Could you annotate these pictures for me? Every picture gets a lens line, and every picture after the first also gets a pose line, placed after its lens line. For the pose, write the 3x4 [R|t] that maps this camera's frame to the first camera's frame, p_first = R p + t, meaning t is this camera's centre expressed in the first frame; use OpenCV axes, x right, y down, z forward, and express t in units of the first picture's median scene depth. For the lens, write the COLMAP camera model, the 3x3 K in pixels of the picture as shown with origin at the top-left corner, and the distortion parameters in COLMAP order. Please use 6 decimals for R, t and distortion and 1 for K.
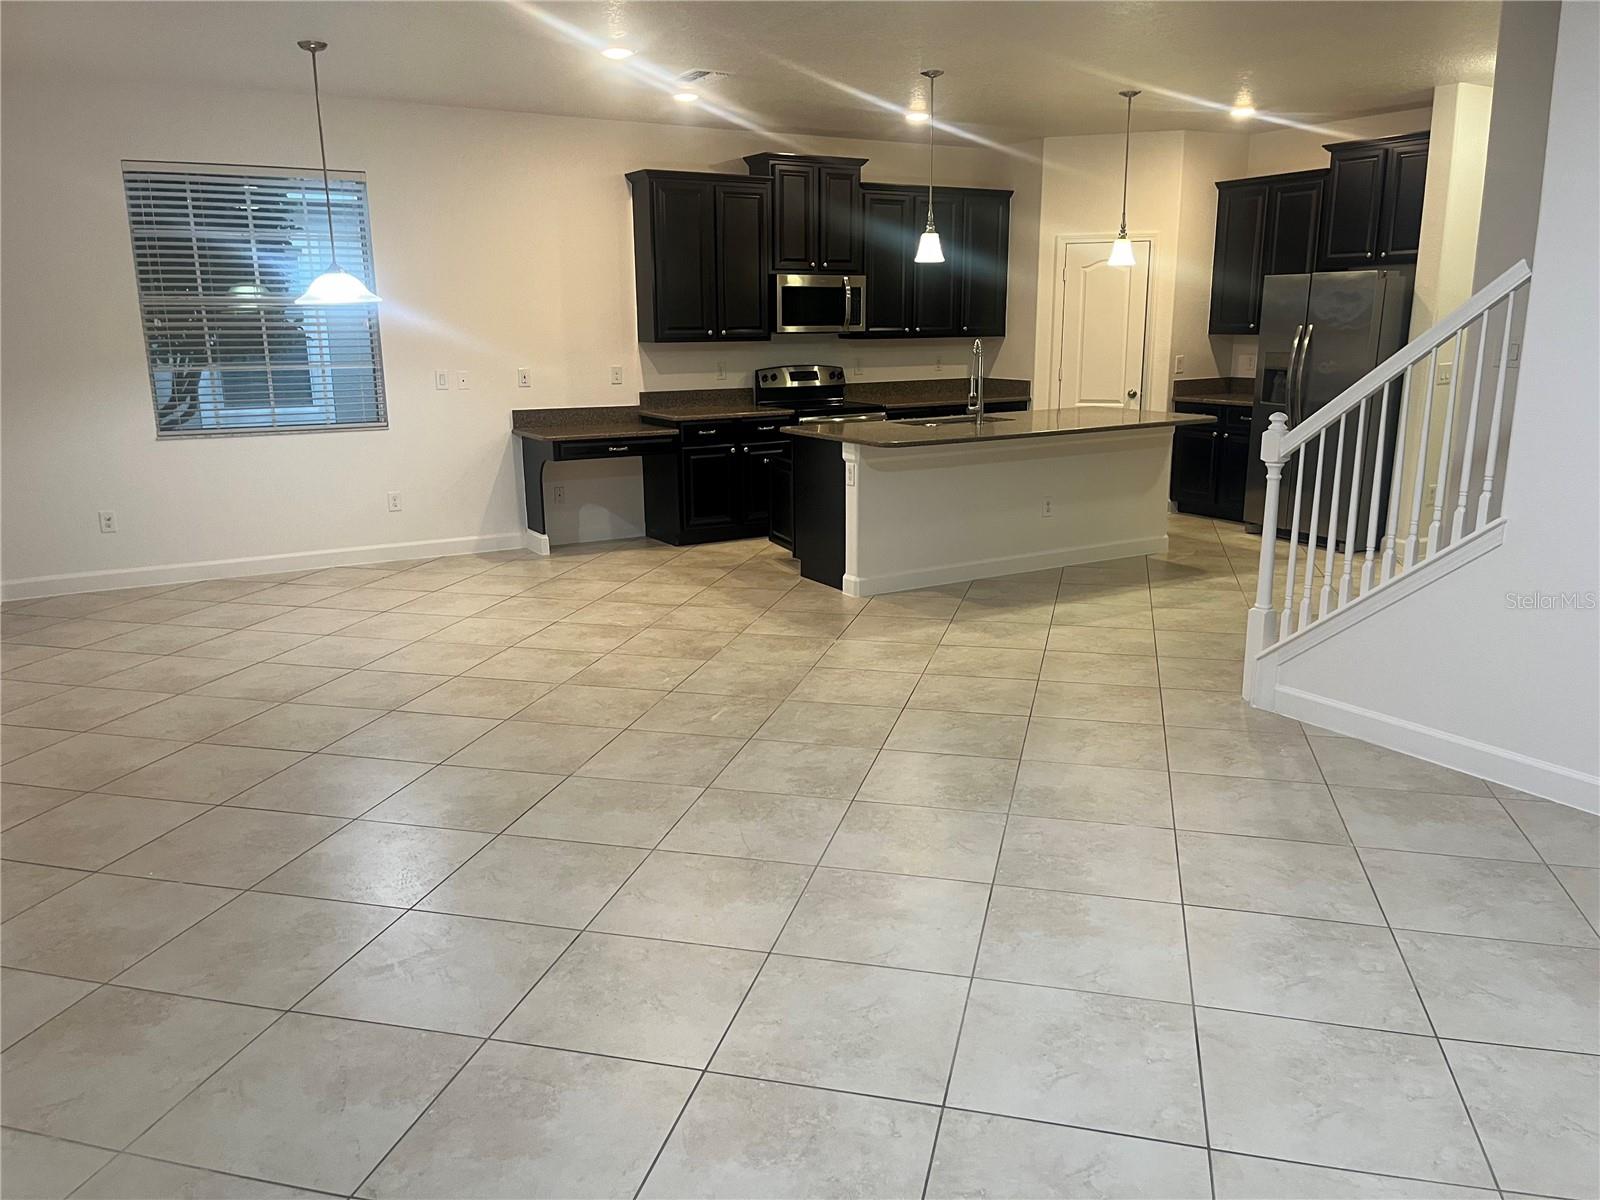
lens RADIAL K [[1223.9, 0, 806.9], [0, 1223.9, 605.0], [0, 0, 1]] dist [0.075694, -0.086382]
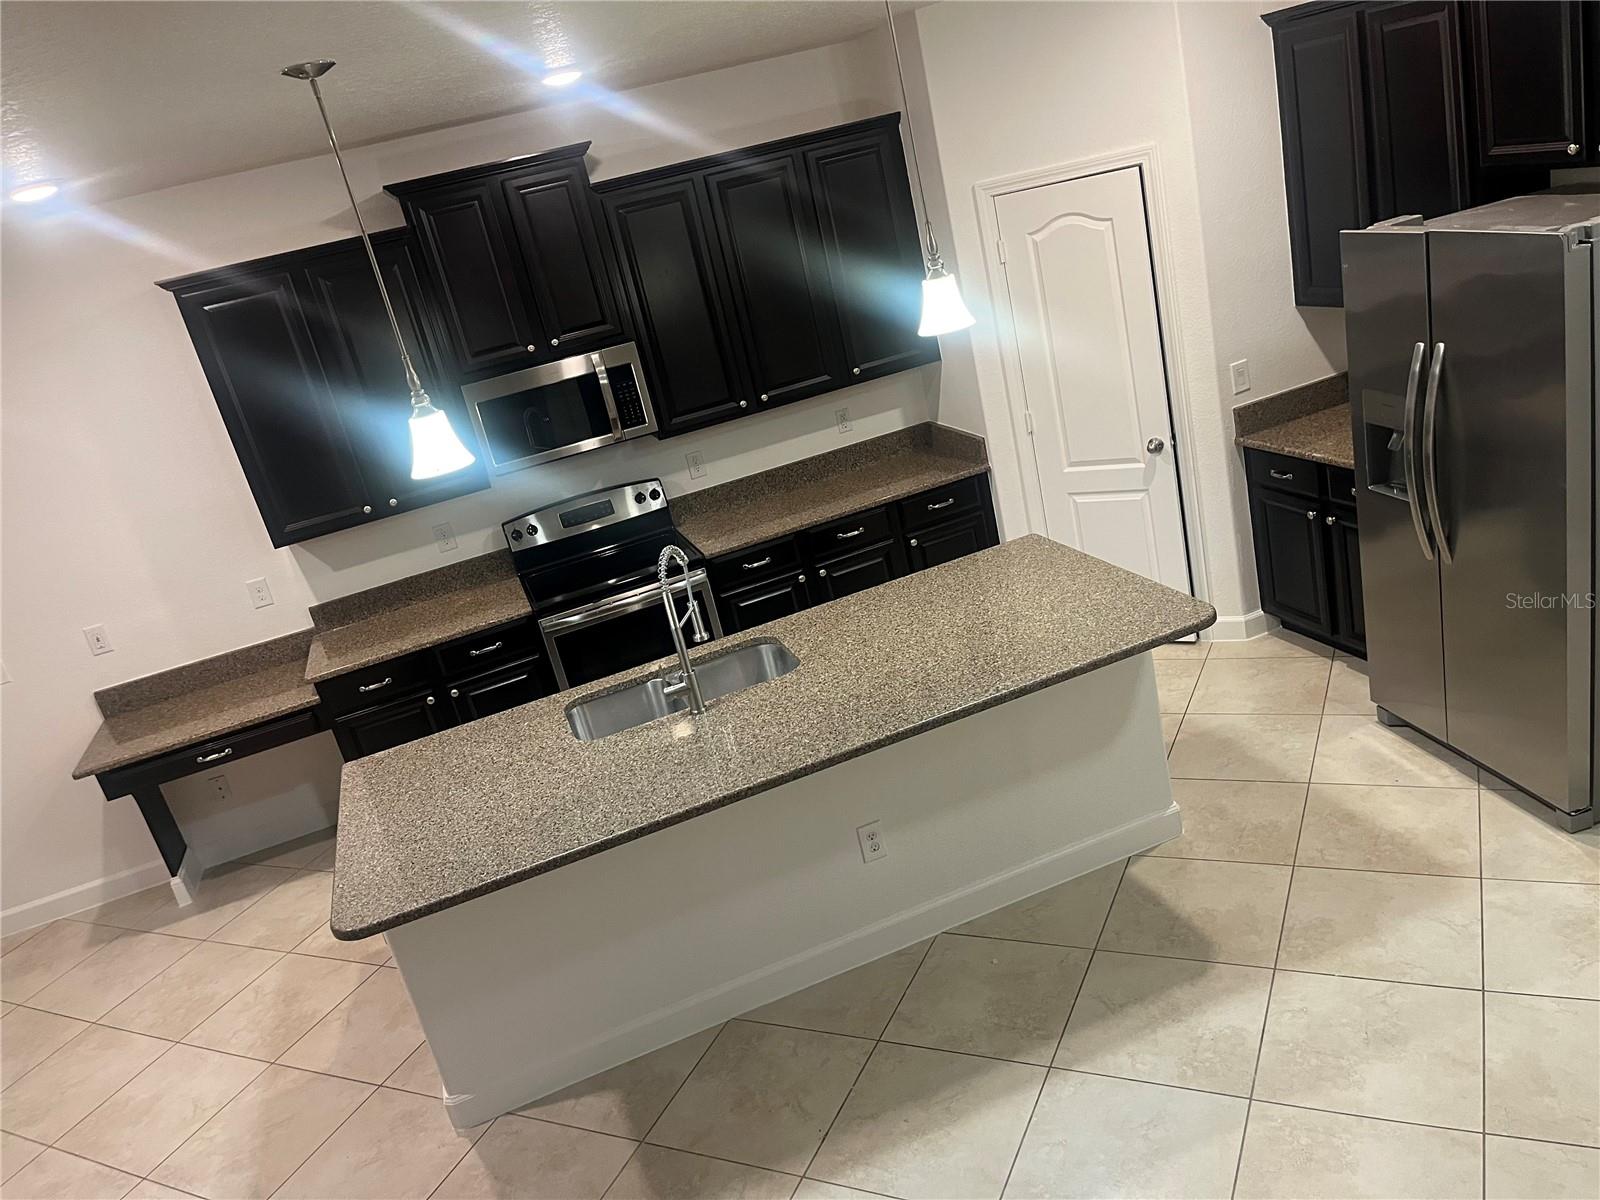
lens RADIAL K [[1223.9, 0, 806.9], [0, 1223.9, 605.0], [0, 0, 1]] dist [0.075694, -0.086382]
pose [[0.953306, -0.128287, -0.273406, 0.301435], [0.163859, 0.980170, 0.111429, -0.220826], [0.253689, -0.151026, 0.955423, 0.503902]]
